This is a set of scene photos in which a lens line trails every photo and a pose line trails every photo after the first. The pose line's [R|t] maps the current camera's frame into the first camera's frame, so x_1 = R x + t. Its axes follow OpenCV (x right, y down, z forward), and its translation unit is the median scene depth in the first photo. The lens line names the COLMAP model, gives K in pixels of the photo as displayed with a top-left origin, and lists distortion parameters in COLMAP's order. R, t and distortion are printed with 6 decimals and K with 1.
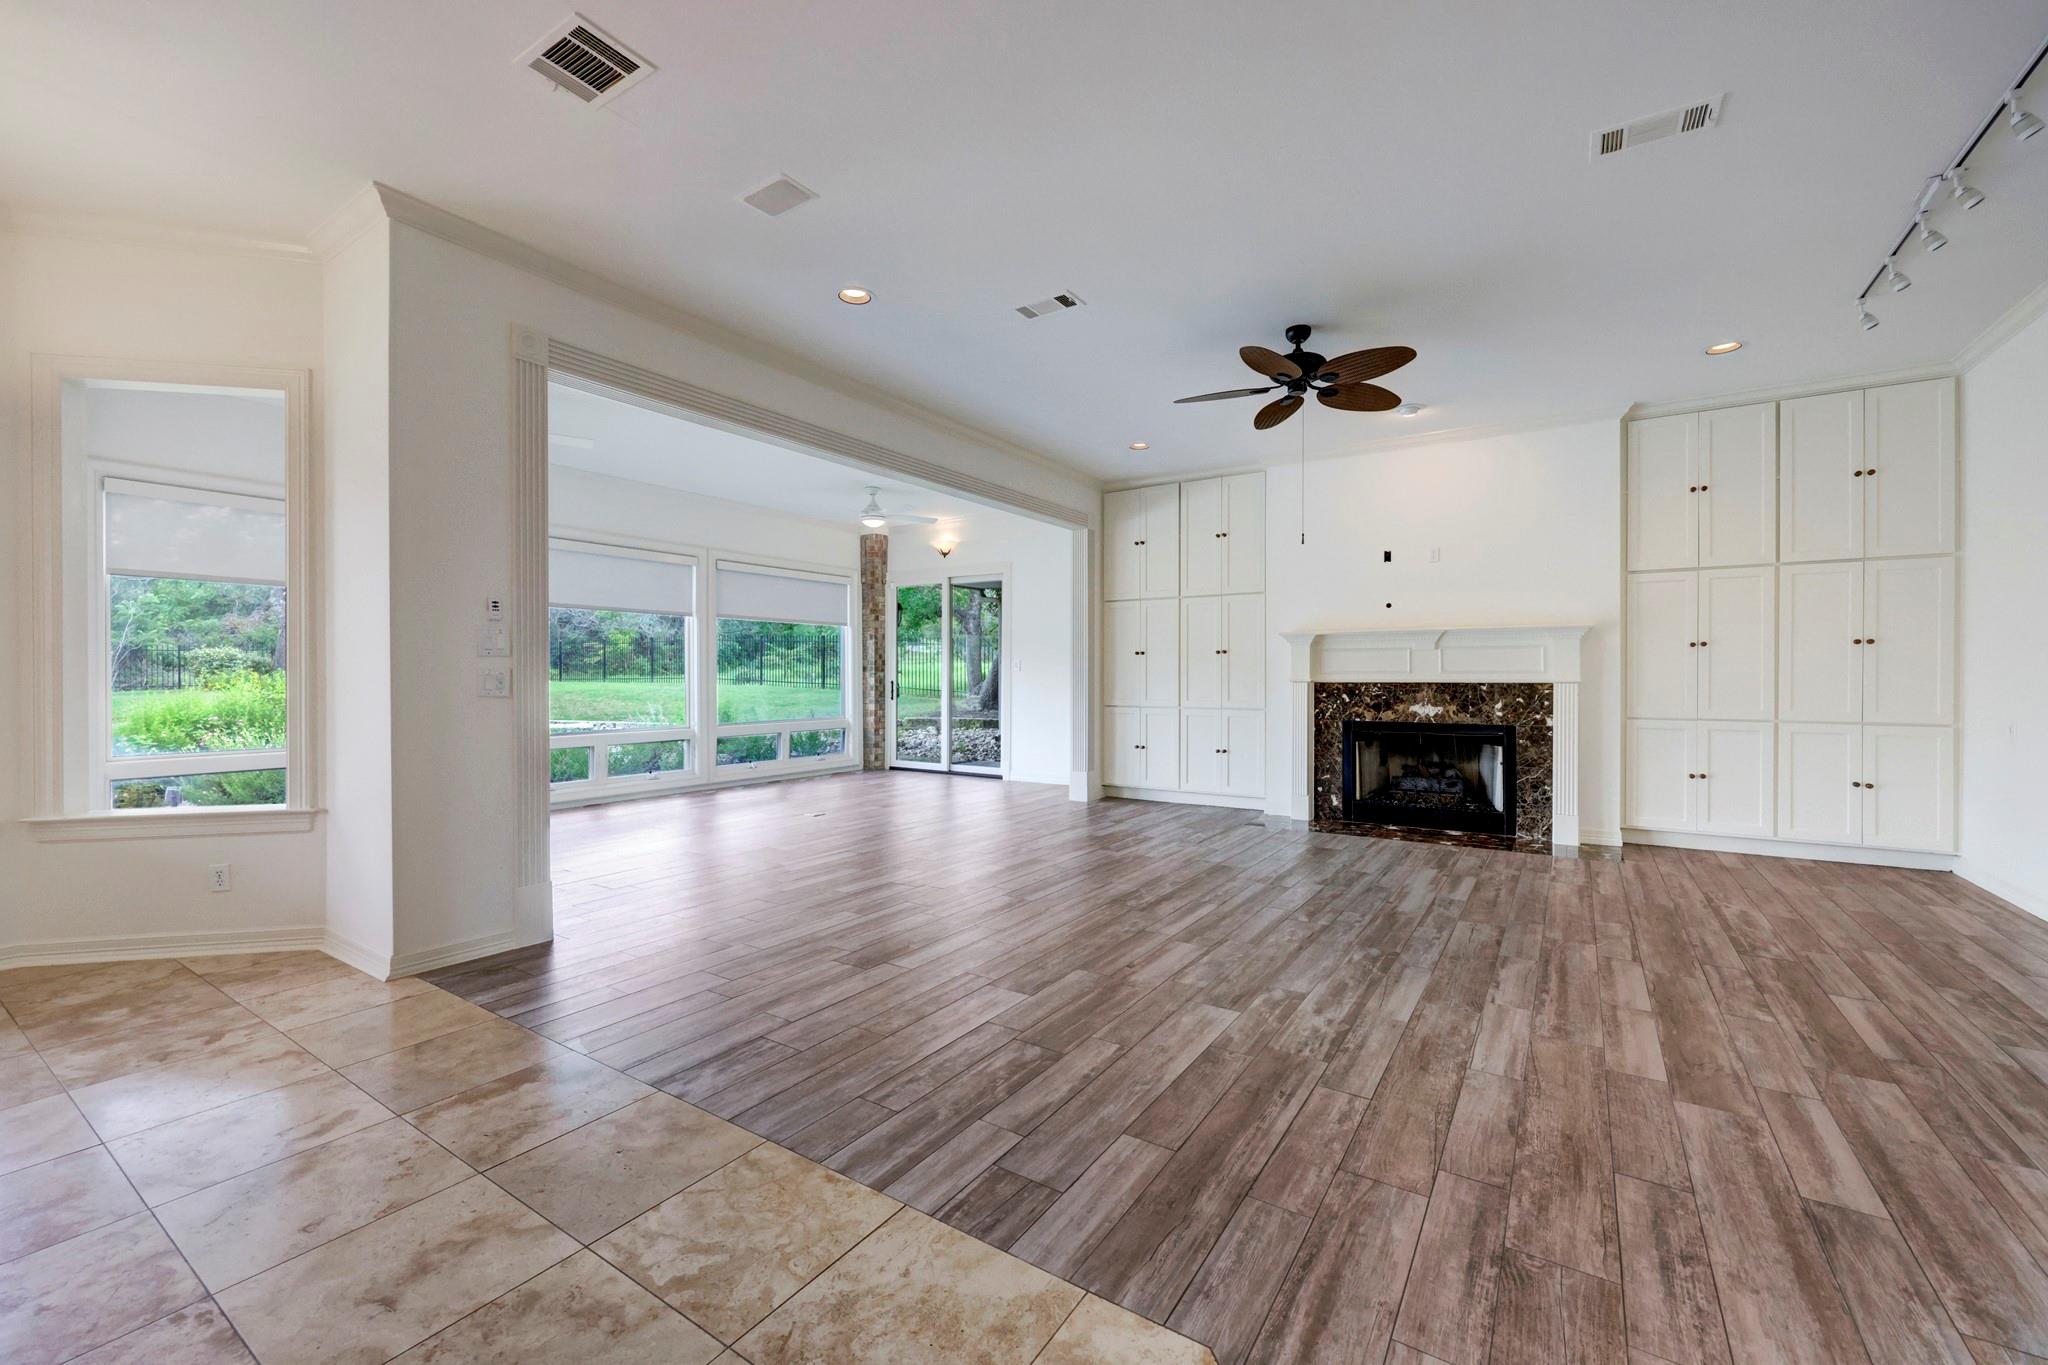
lens RADIAL K [[846.5, 0, 1027.5], [0, 846.5, 680.9], [0, 0, 1]] dist [-0.002037, -0.001958]
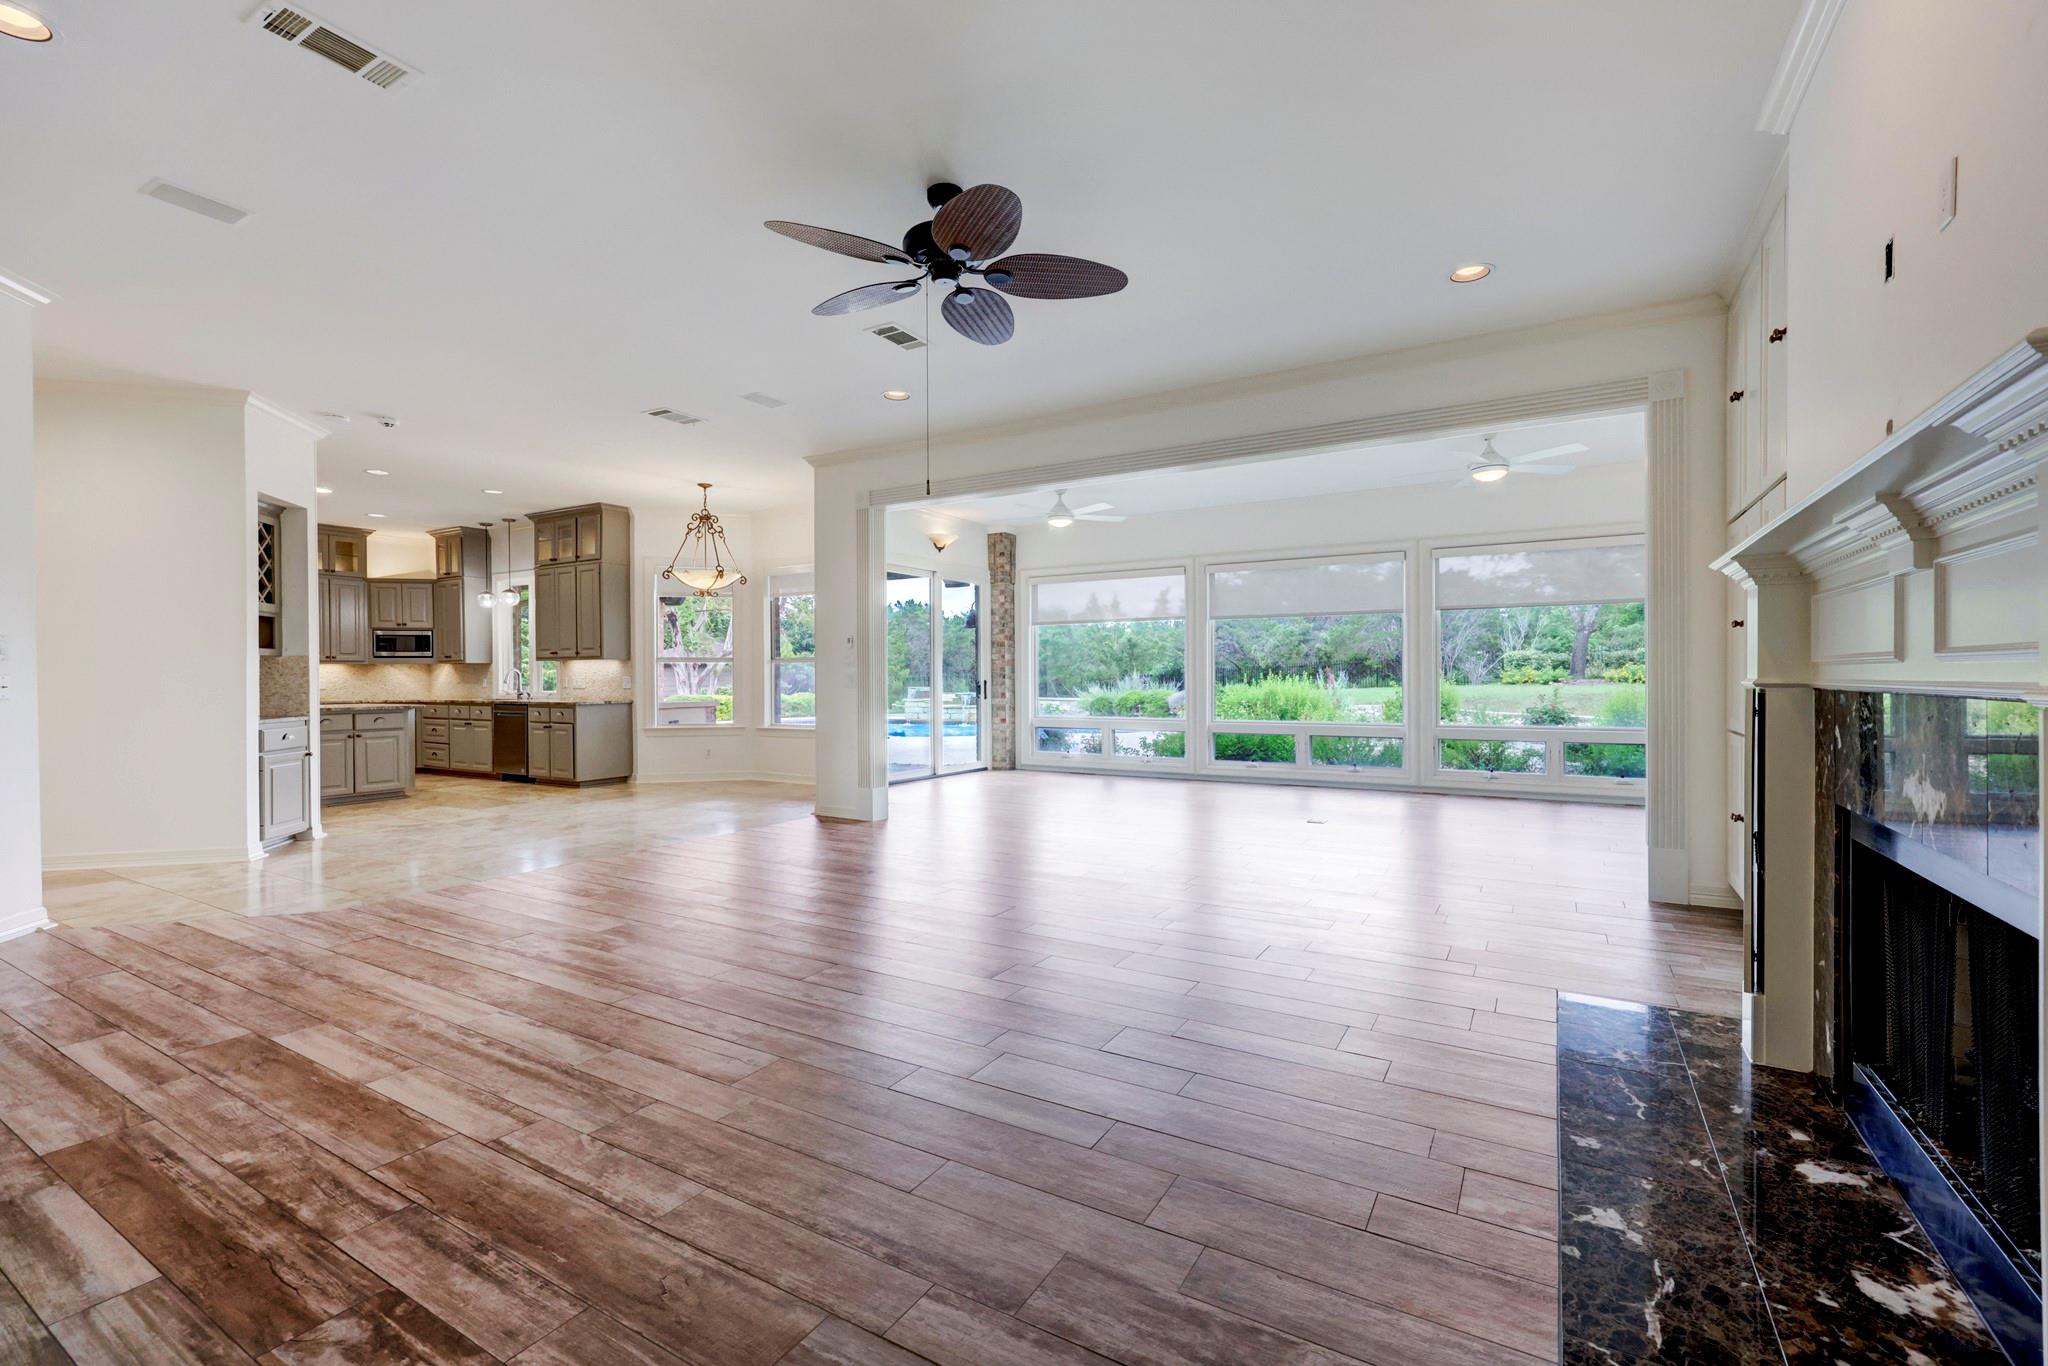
lens RADIAL K [[846.5, 0, 1090.4], [0, 846.5, 693.1], [0, 0, 1]] dist [-0.002037, -0.001958]
pose [[0.092778, 0.017888, -0.995526, 1.326510], [-0.002178, 0.999840, 0.017763, -0.005773], [0.995684, 0.000520, 0.092803, 1.335737]]
